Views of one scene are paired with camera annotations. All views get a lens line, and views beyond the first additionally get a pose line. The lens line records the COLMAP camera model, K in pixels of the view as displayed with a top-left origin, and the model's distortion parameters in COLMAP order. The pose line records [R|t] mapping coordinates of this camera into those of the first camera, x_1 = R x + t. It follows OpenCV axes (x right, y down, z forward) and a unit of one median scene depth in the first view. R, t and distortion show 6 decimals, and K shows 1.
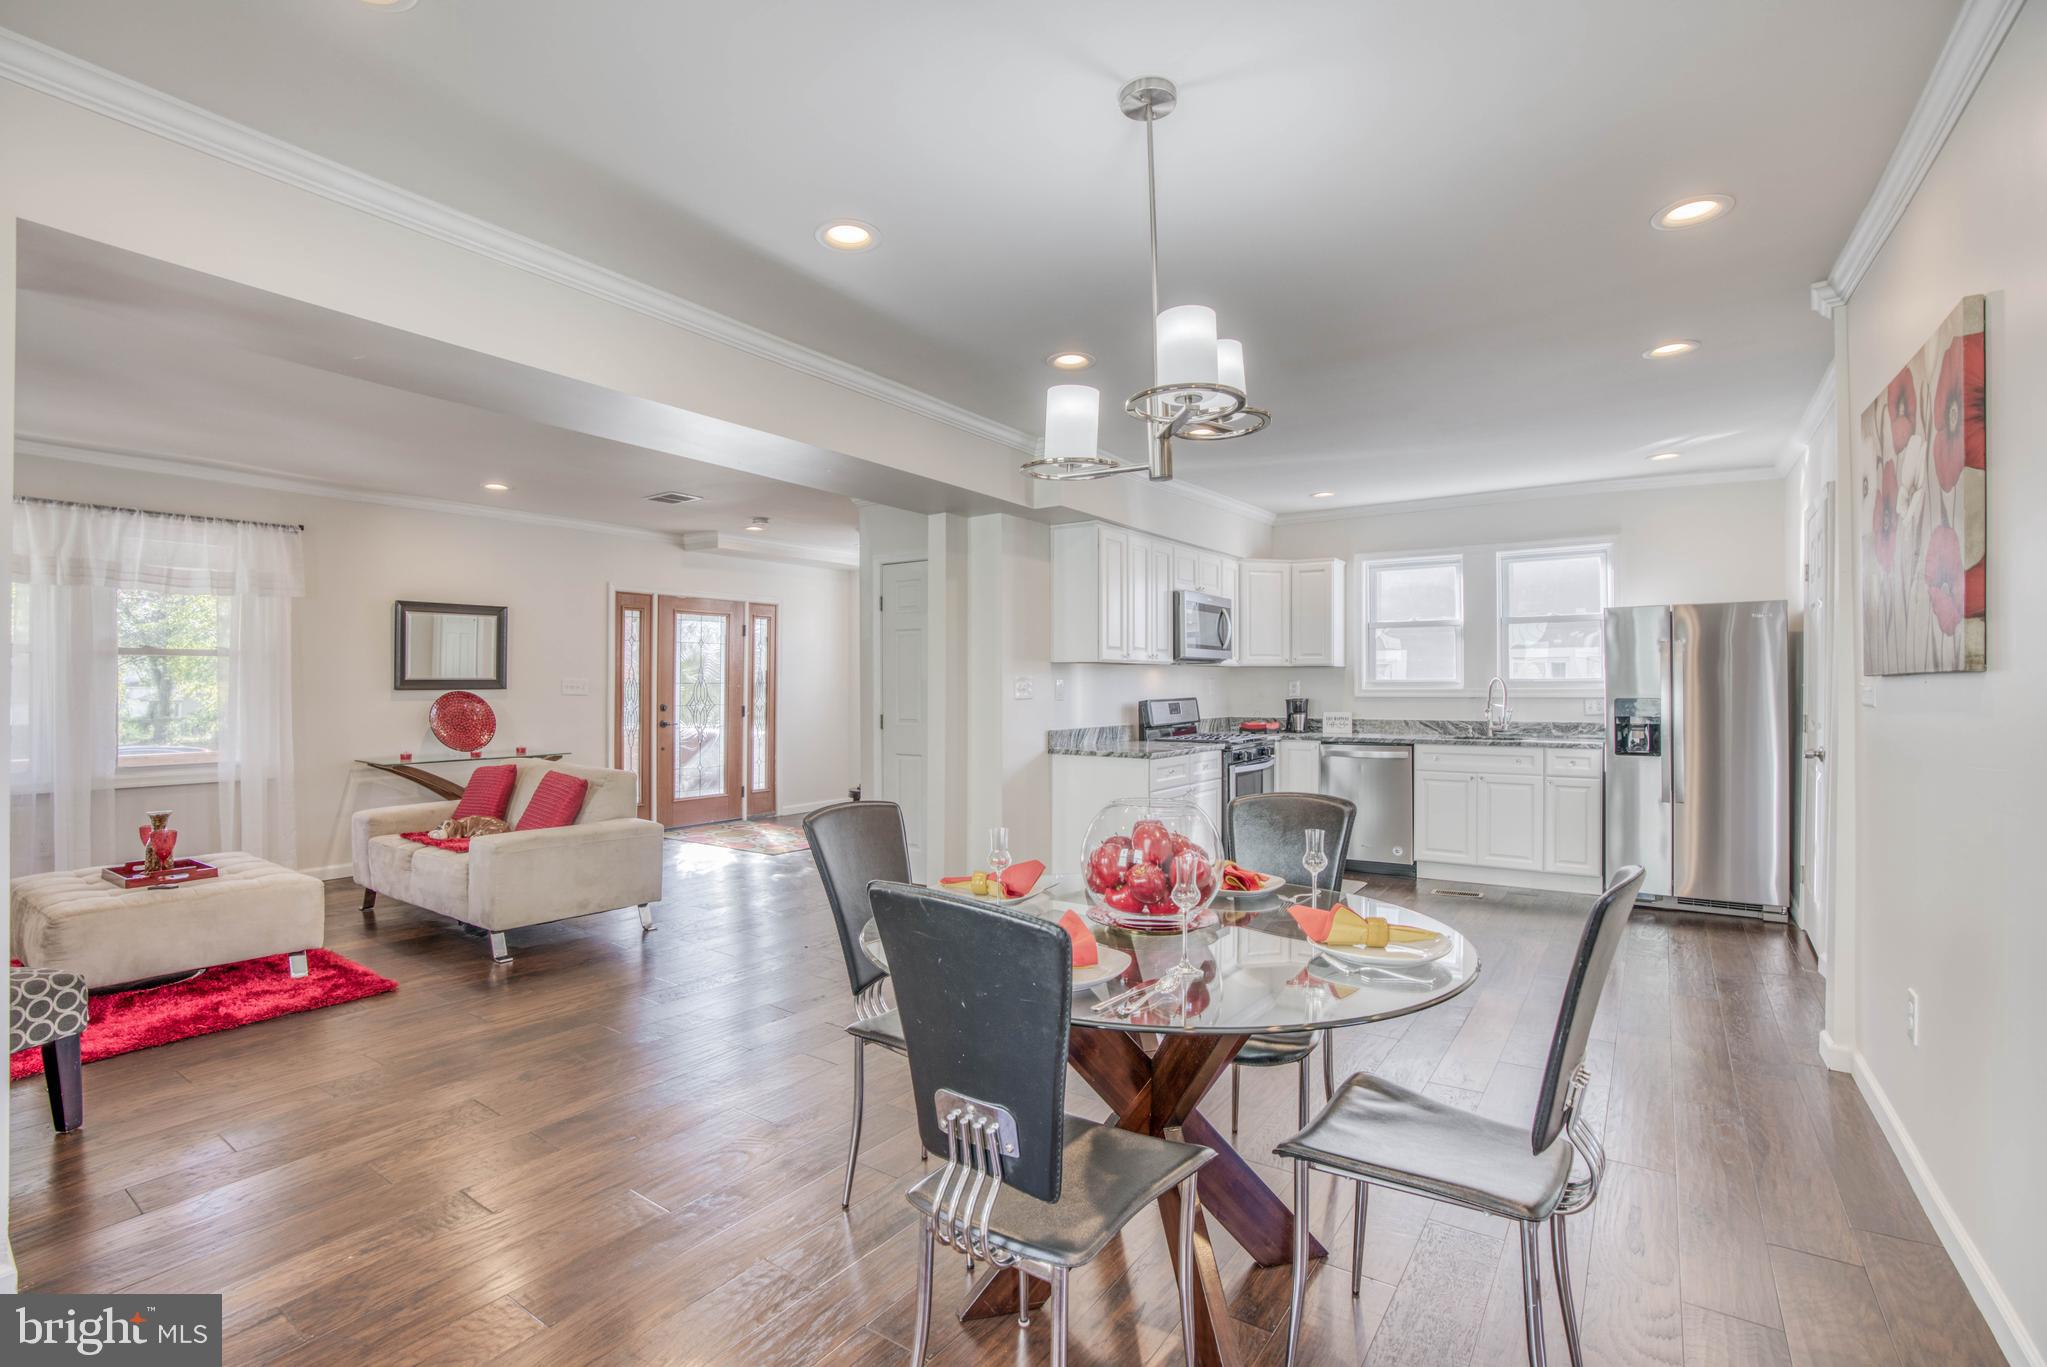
lens RADIAL K [[942.8, 0, 1003.8], [0, 942.8, 681.9], [0, 0, 1]] dist [-0.062187, 0.023961]
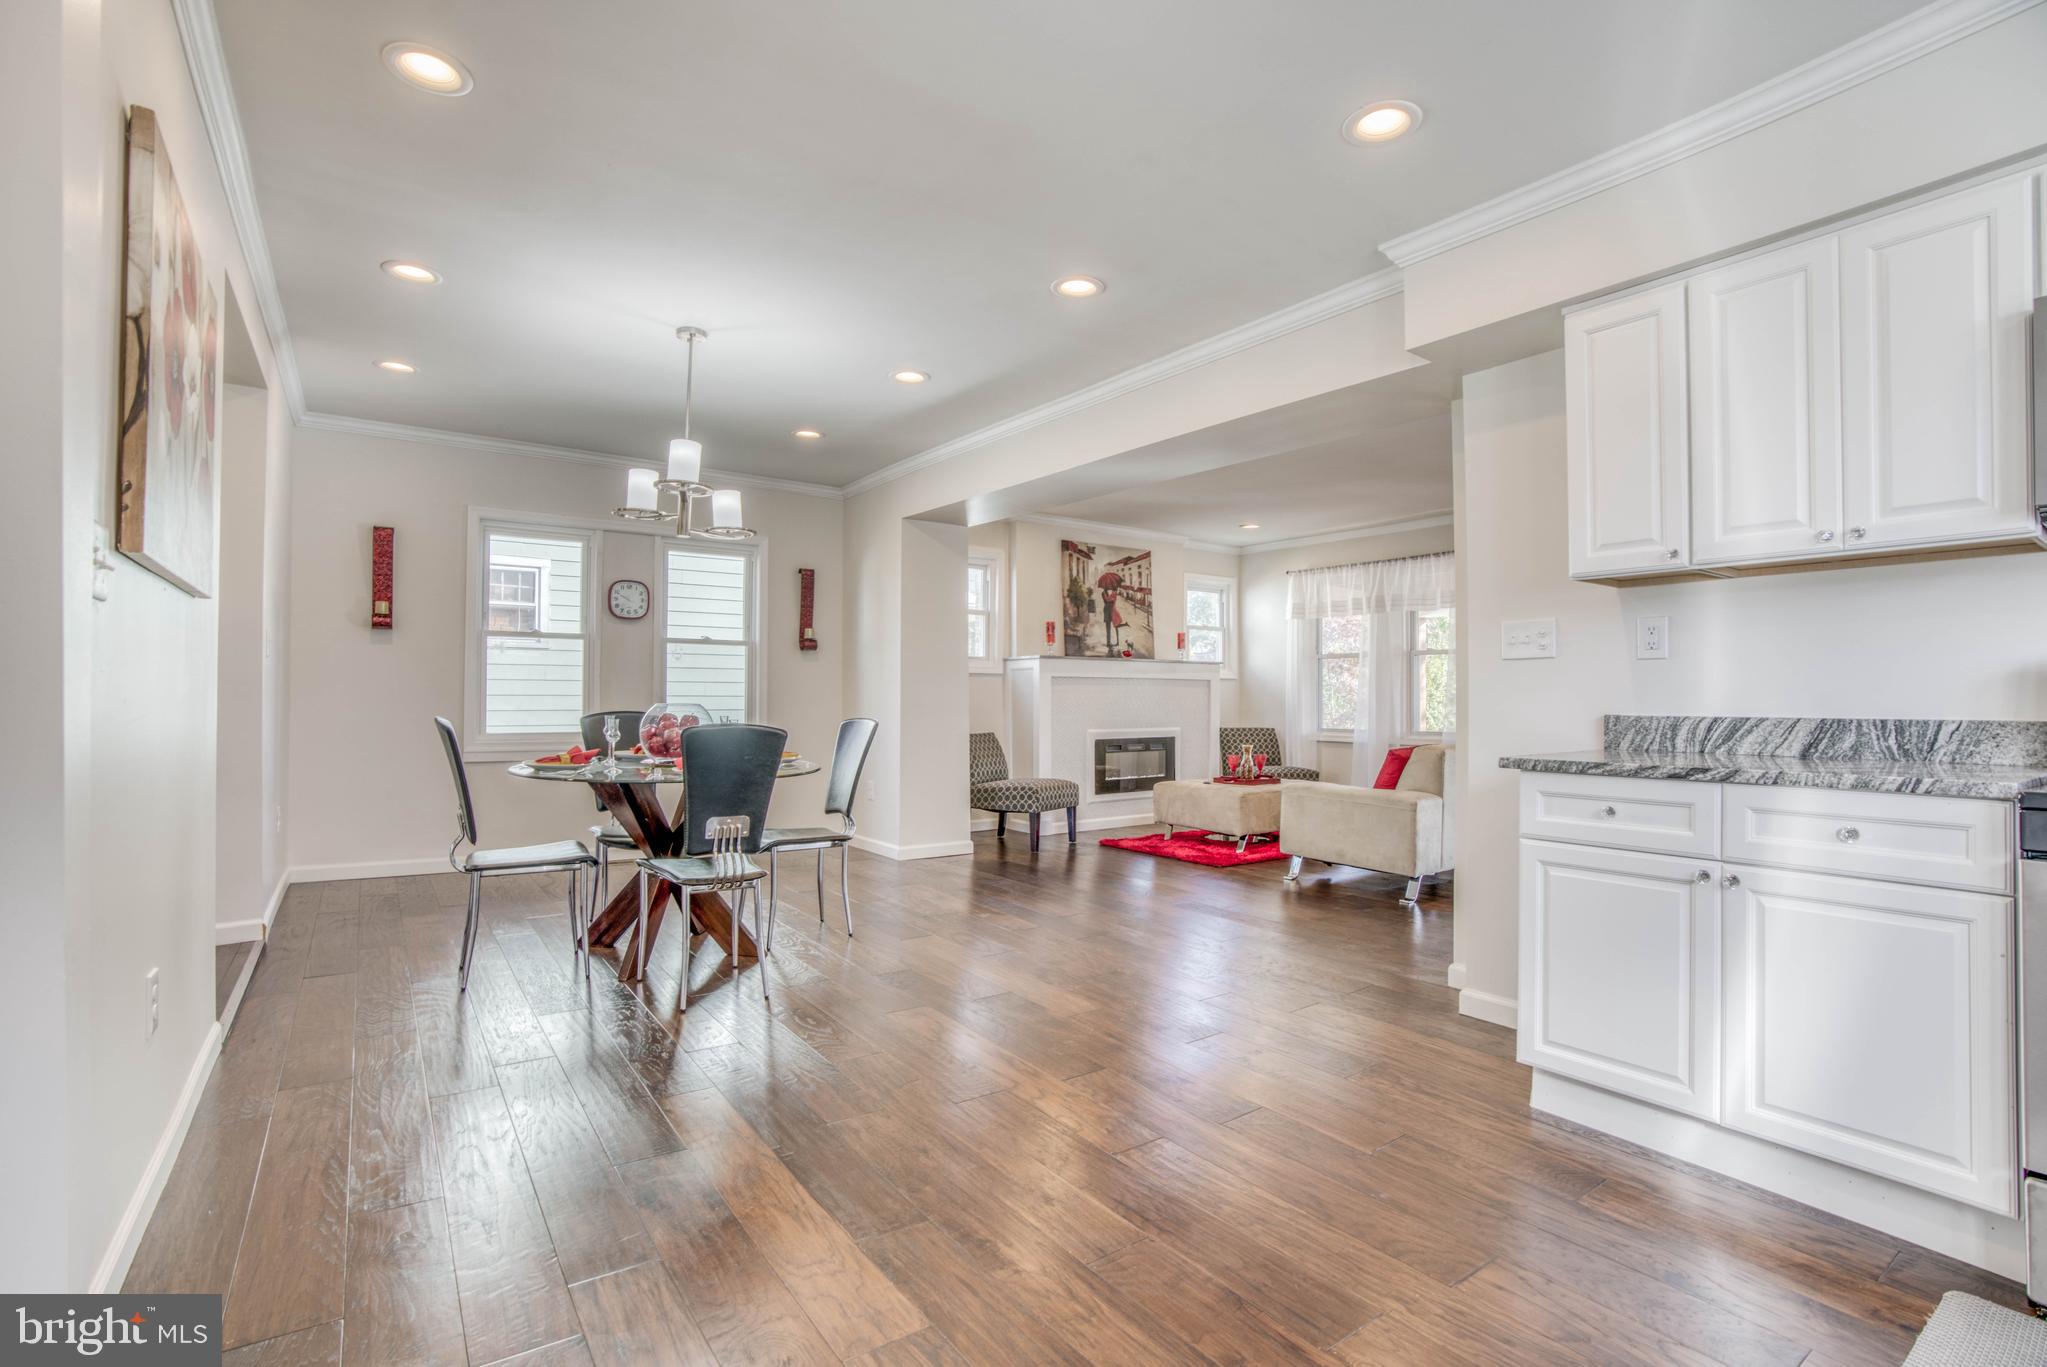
lens RADIAL K [[942.8, 0, 1016.7], [0, 942.8, 690.0], [0, 0, 1]] dist [-0.062187, 0.023961]
pose [[-0.328294, -0.011152, -0.944510, 0.625052], [-0.001299, 0.999935, -0.011356, 0.041061], [0.944575, -0.002501, -0.328287, 0.816300]]
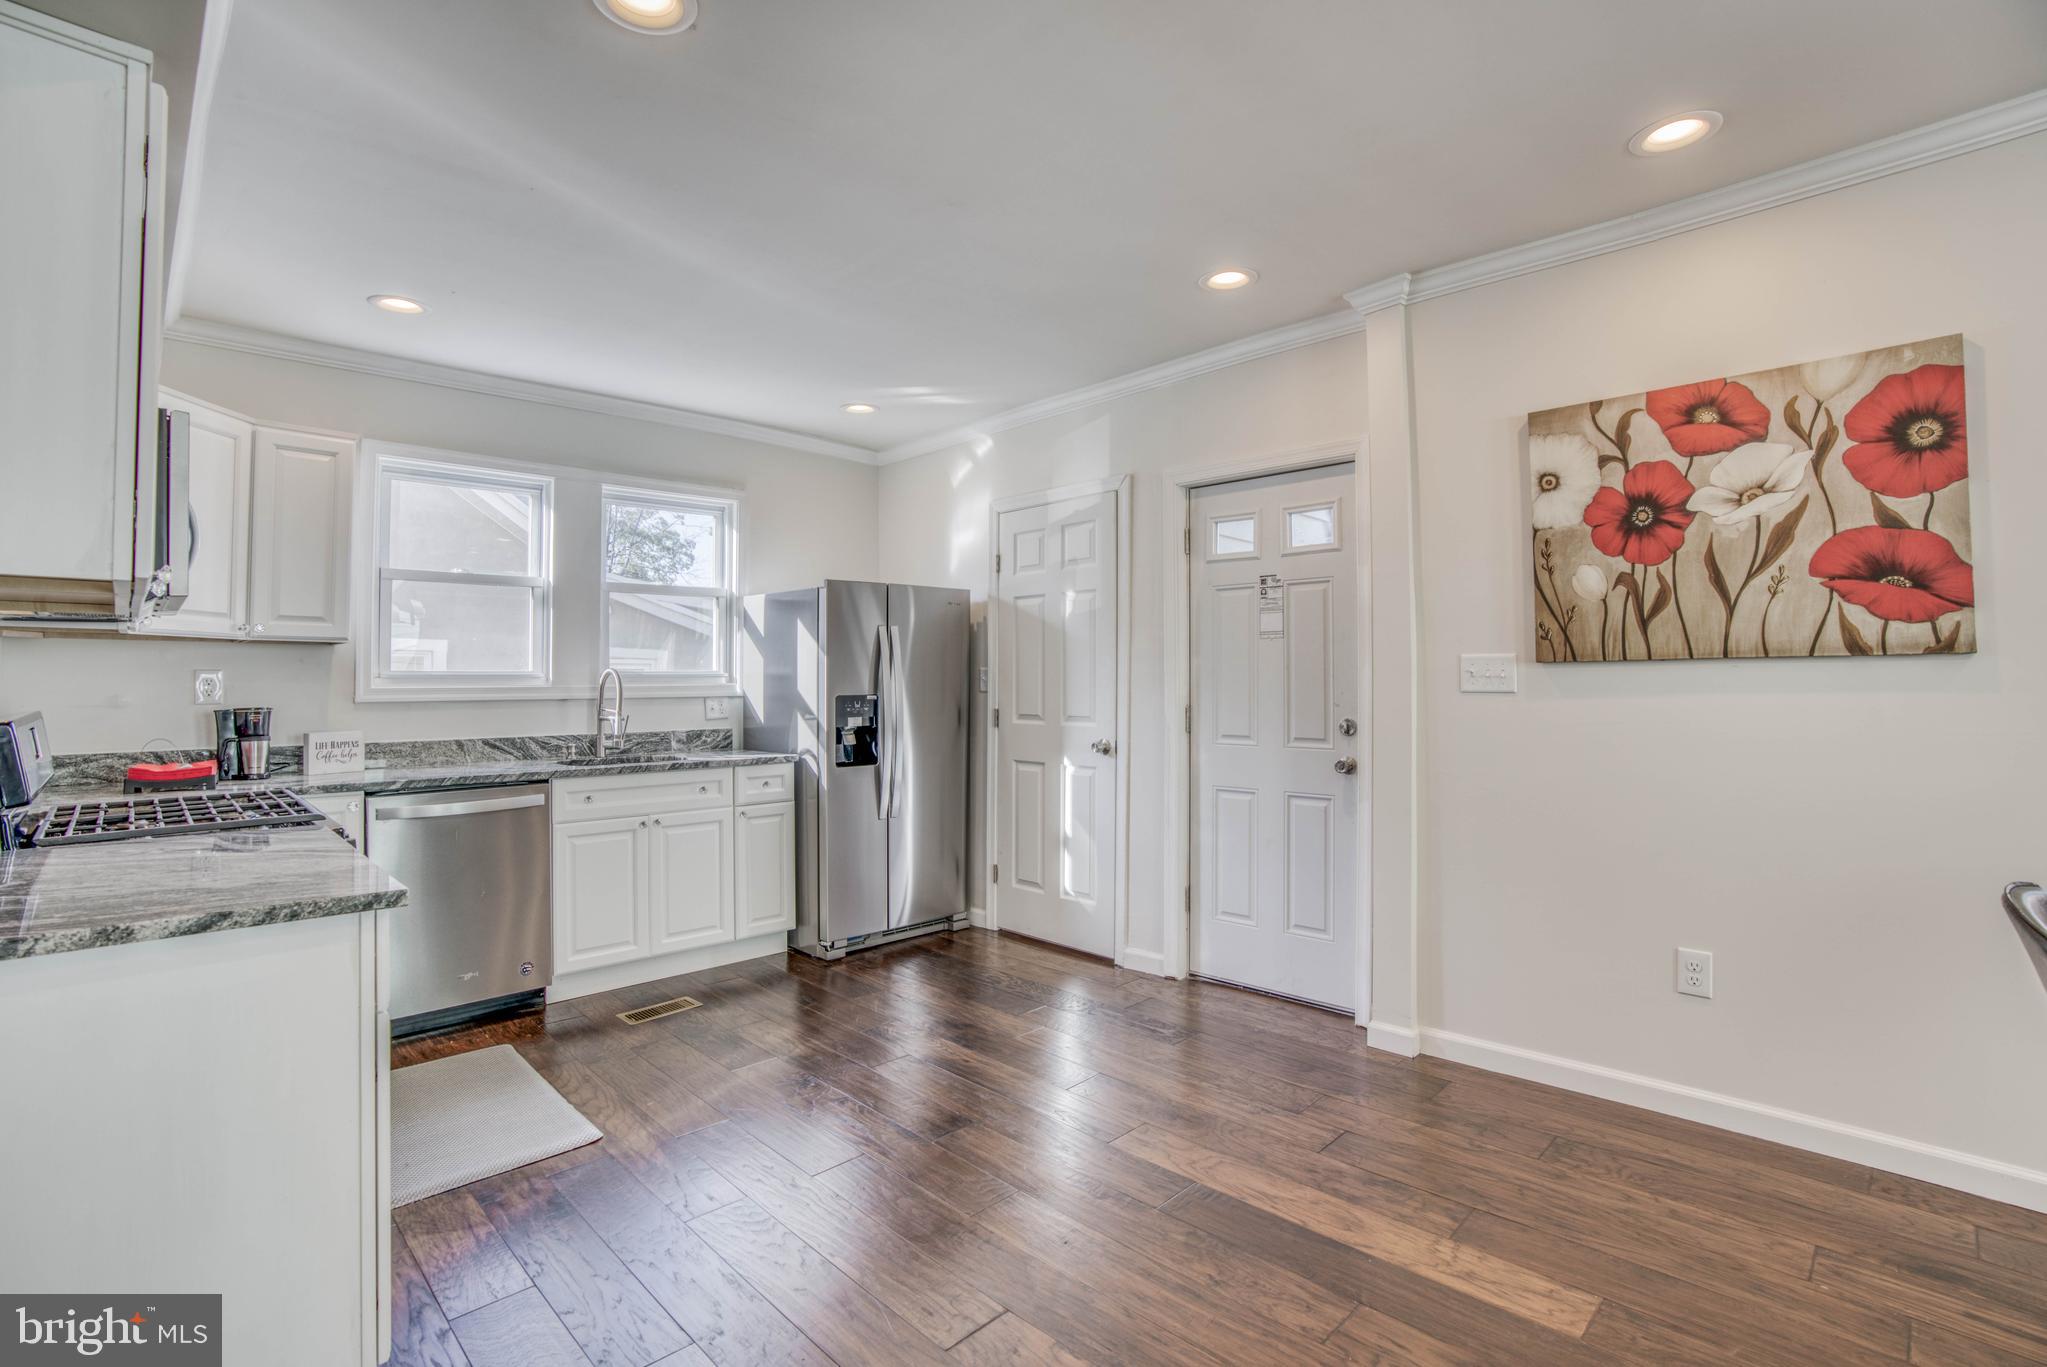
lens RADIAL K [[942.8, 0, 1019.6], [0, 942.8, 660.7], [0, 0, 1]] dist [-0.062187, 0.023961]
pose [[0.165232, 0.026011, 0.985912, -0.096673], [0.000003, 0.999652, -0.026374, 0.007816], [-0.986255, 0.004361, 0.165174, 0.662277]]
